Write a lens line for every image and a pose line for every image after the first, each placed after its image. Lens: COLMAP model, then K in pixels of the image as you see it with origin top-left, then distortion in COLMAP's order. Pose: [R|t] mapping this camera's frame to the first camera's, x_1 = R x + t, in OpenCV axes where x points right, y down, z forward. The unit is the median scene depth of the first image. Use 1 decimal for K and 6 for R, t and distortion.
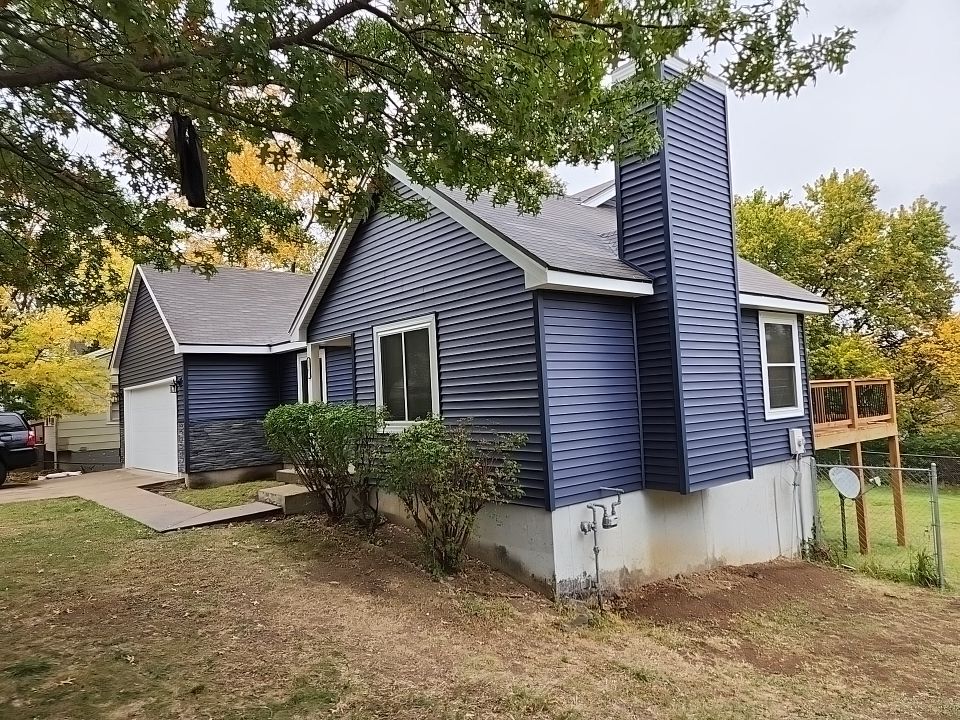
lens RADIAL K [[622.6, 0, 487.0], [0, 622.6, 362.5], [0, 0, 1]] dist [0.082523, -0.053601]
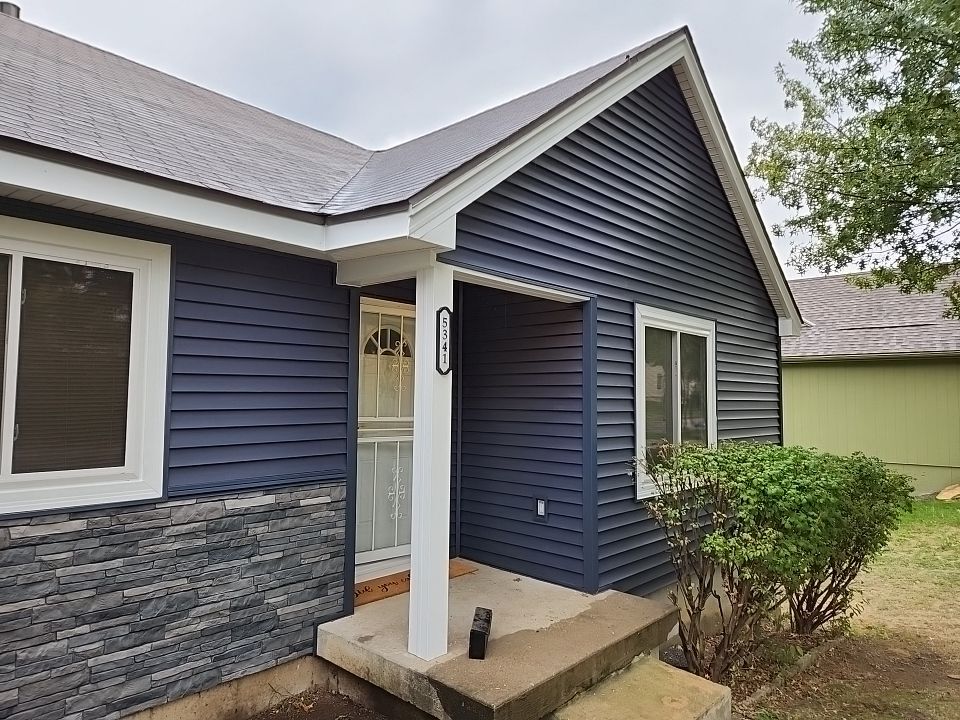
lens RADIAL K [[634.7, 0, 476.8], [0, 634.7, 366.2], [0, 0, 1]] dist [0.091664, -0.074042]
pose [[-0.111143, 0.105114, 0.988230, -0.850238], [-0.054946, 0.992220, -0.111718, 0.080814], [-0.992284, -0.066716, -0.104503, 1.421421]]
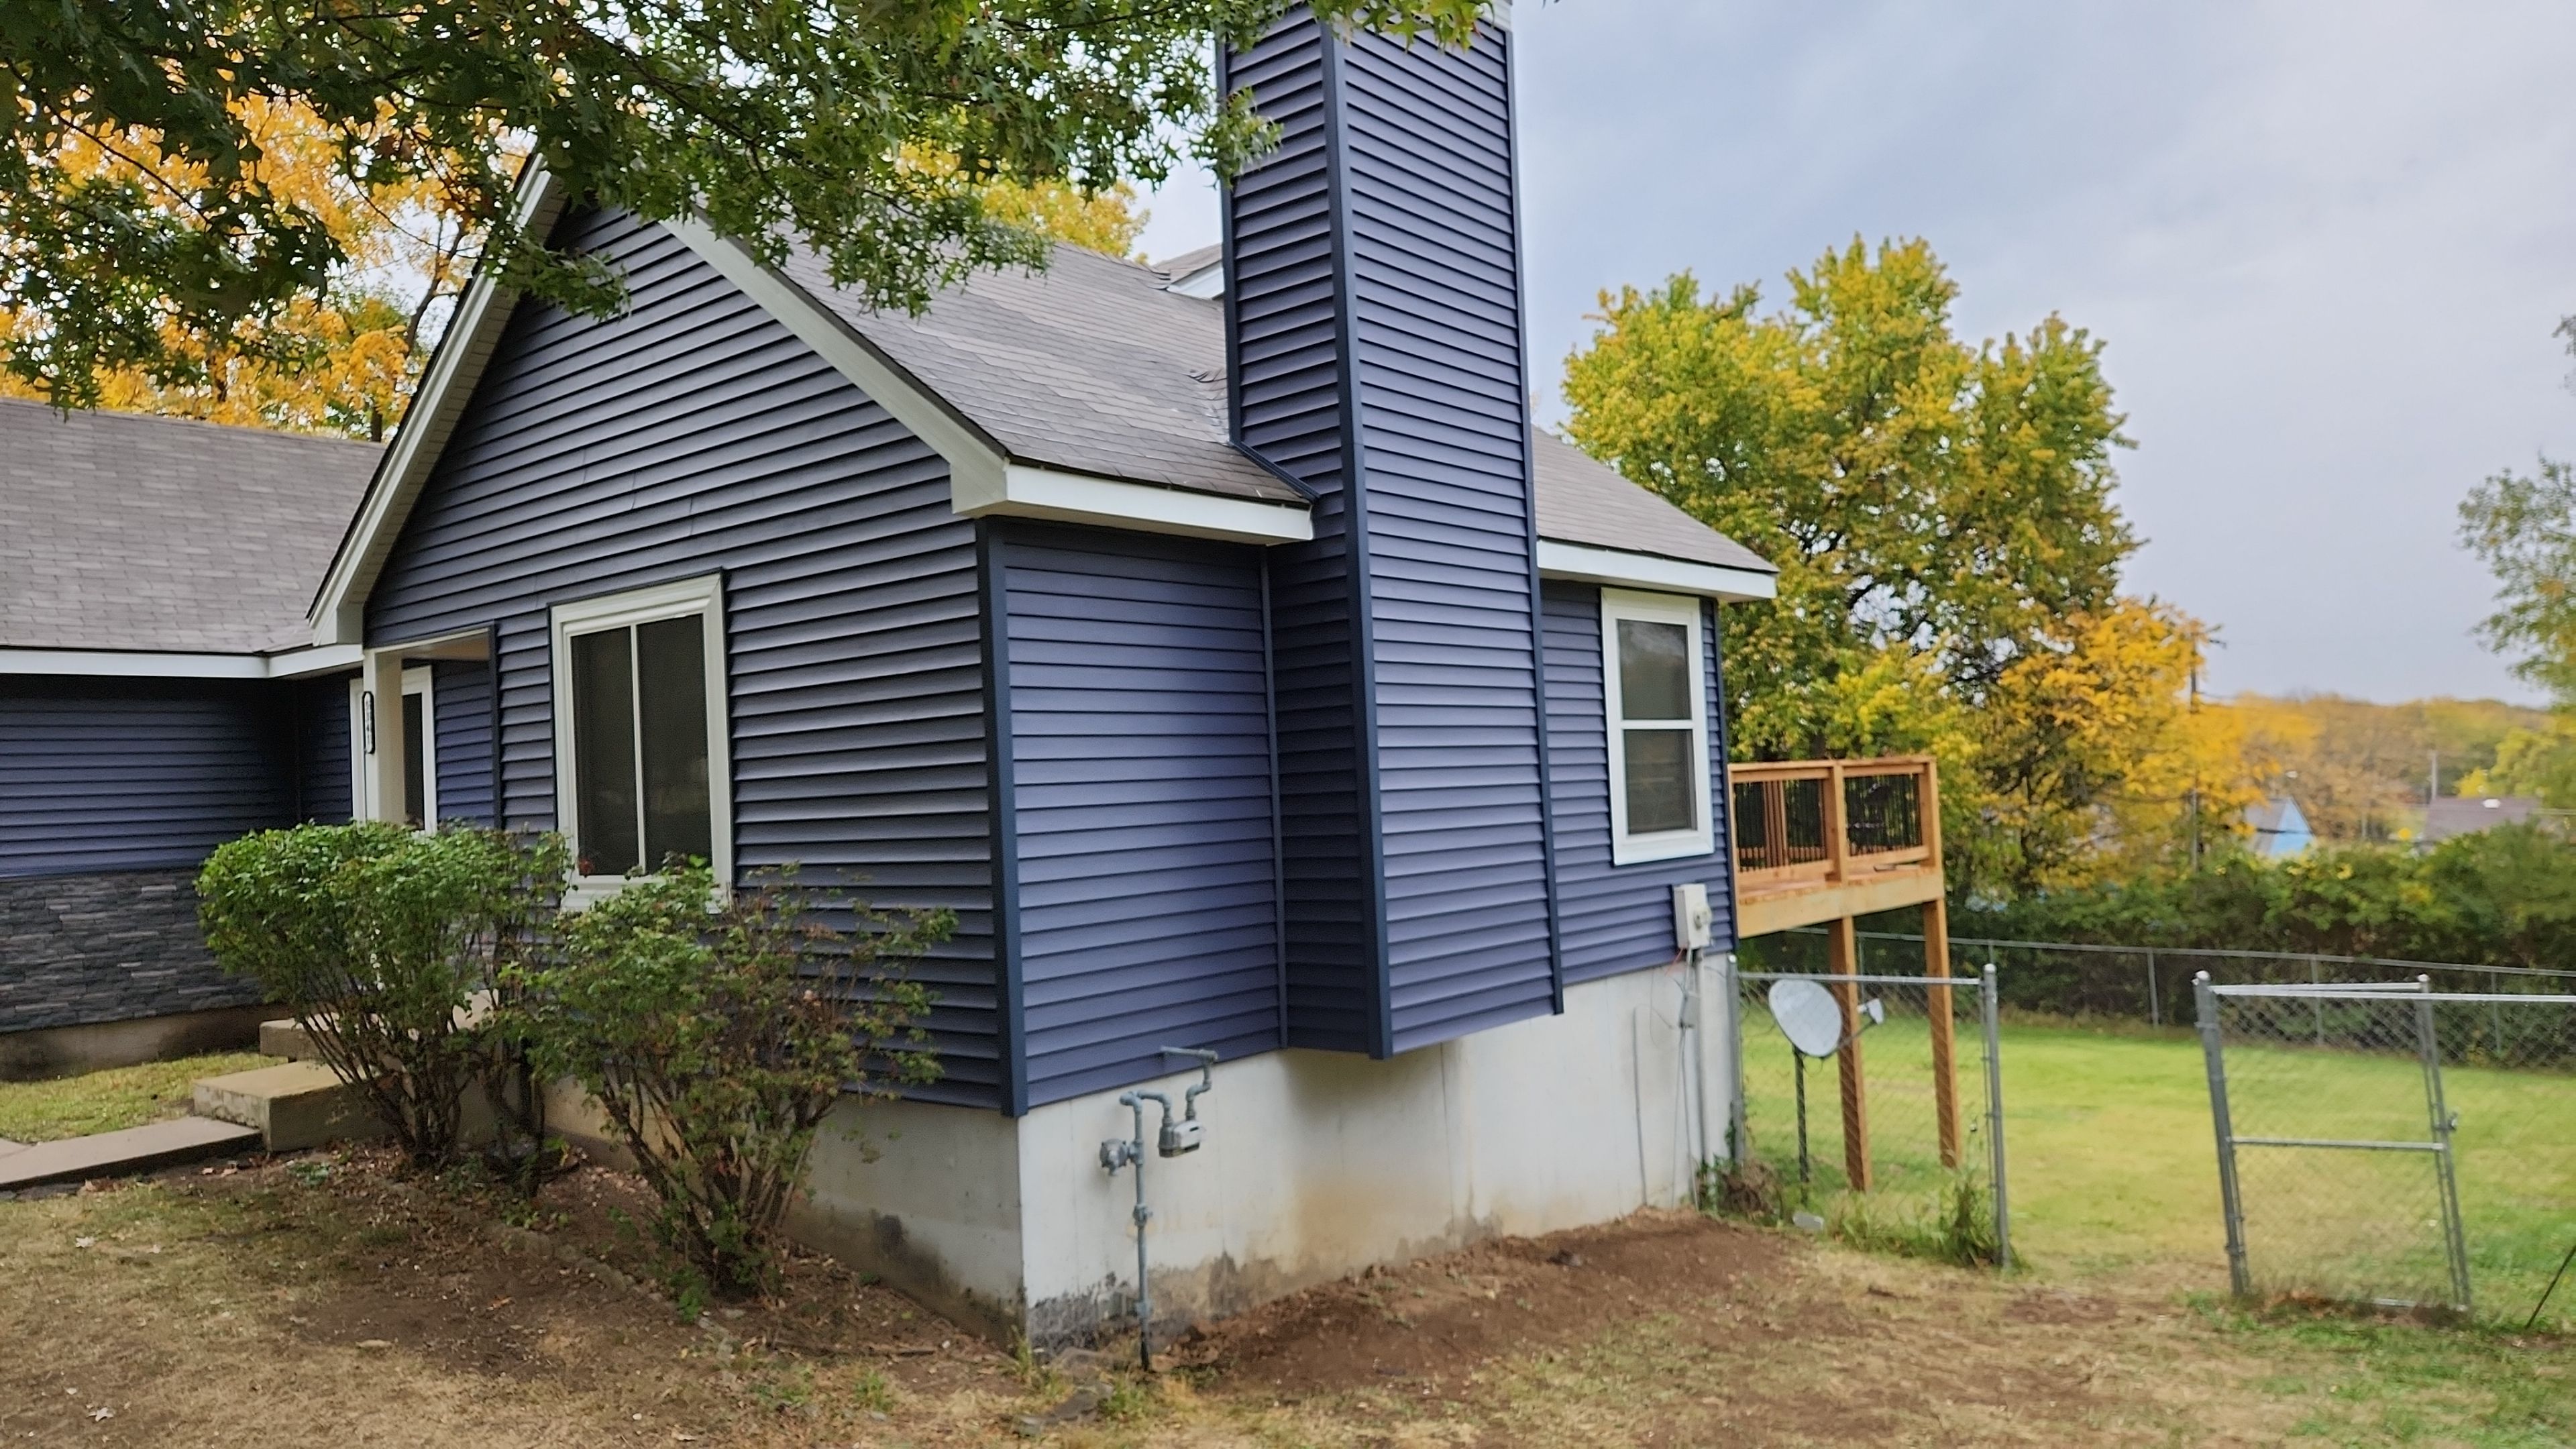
lens RADIAL K [[1687.6, 0, 1288.0], [0, 1687.6, 724.5], [0, 0, 1]] dist [0.076246, -0.056536]
pose [[0.986099, 0.008183, 0.165959, 0.078329], [-0.009719, 0.999917, 0.008445, -0.004137], [-0.165876, -0.009941, 0.986097, -0.013677]]
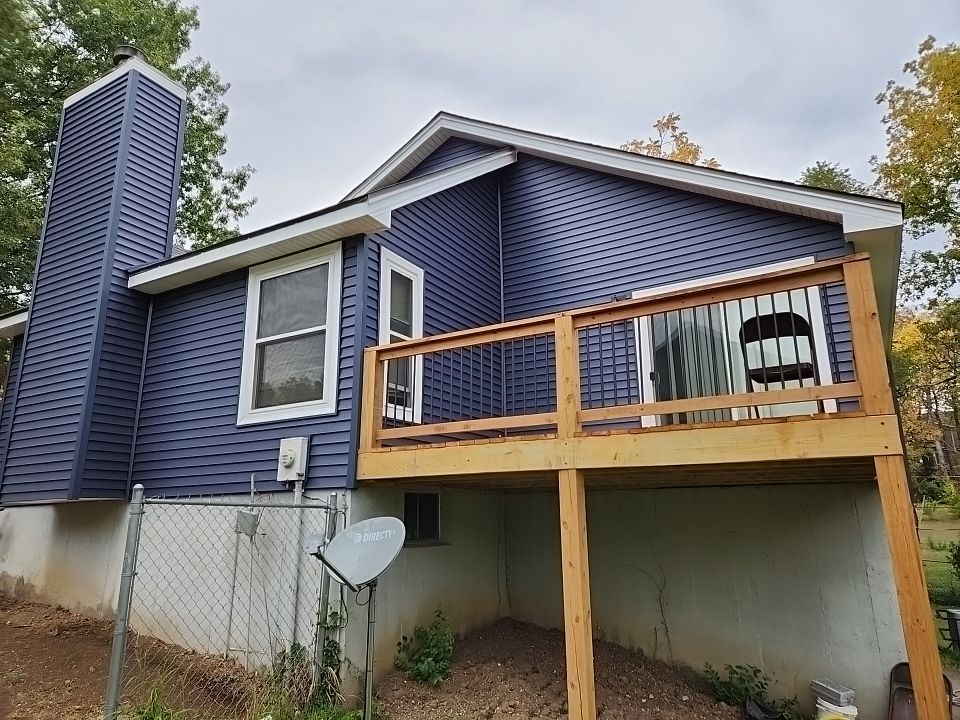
lens RADIAL K [[634.7, 0, 476.8], [0, 634.7, 366.2], [0, 0, 1]] dist [0.091664, -0.074042]
pose [[0.323602, -0.186663, -0.927598, 1.428556], [0.044313, 0.982262, -0.182204, 0.202426], [0.945155, 0.017857, 0.326134, 1.274275]]
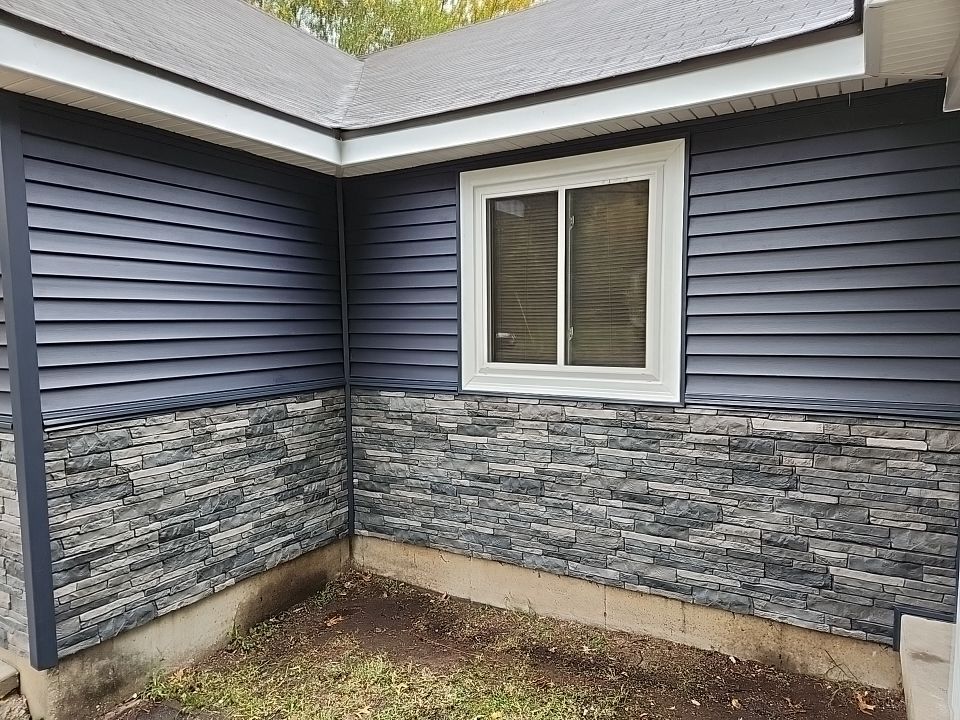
lens RADIAL K [[634.7, 0, 476.8], [0, 634.7, 366.2], [0, 0, 1]] dist [0.091664, -0.074042]
pose [[0.945343, 0.010899, 0.325894, -0.662986], [-0.052047, 0.991671, 0.117813, 0.064290], [-0.321896, -0.128336, 0.938037, 1.231387]]
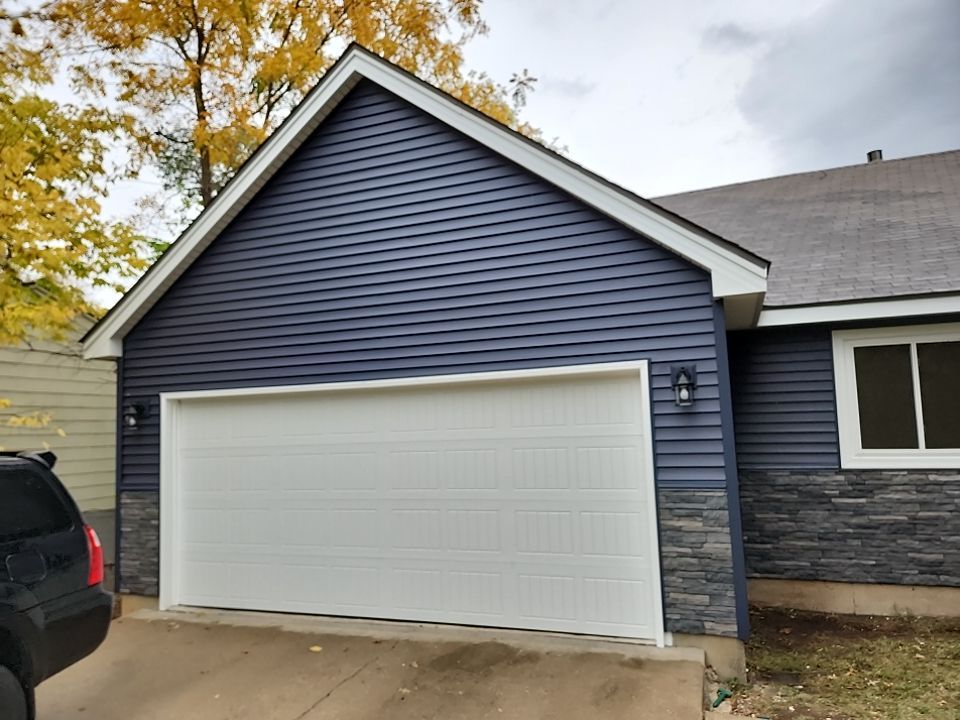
lens RADIAL K [[634.7, 0, 476.8], [0, 634.7, 366.2], [0, 0, 1]] dist [0.091664, -0.074042]
pose [[0.870708, 0.068791, 0.486966, -1.279917], [-0.040238, 0.996814, -0.068867, 0.091366], [-0.490152, 0.040369, 0.870701, 1.230817]]
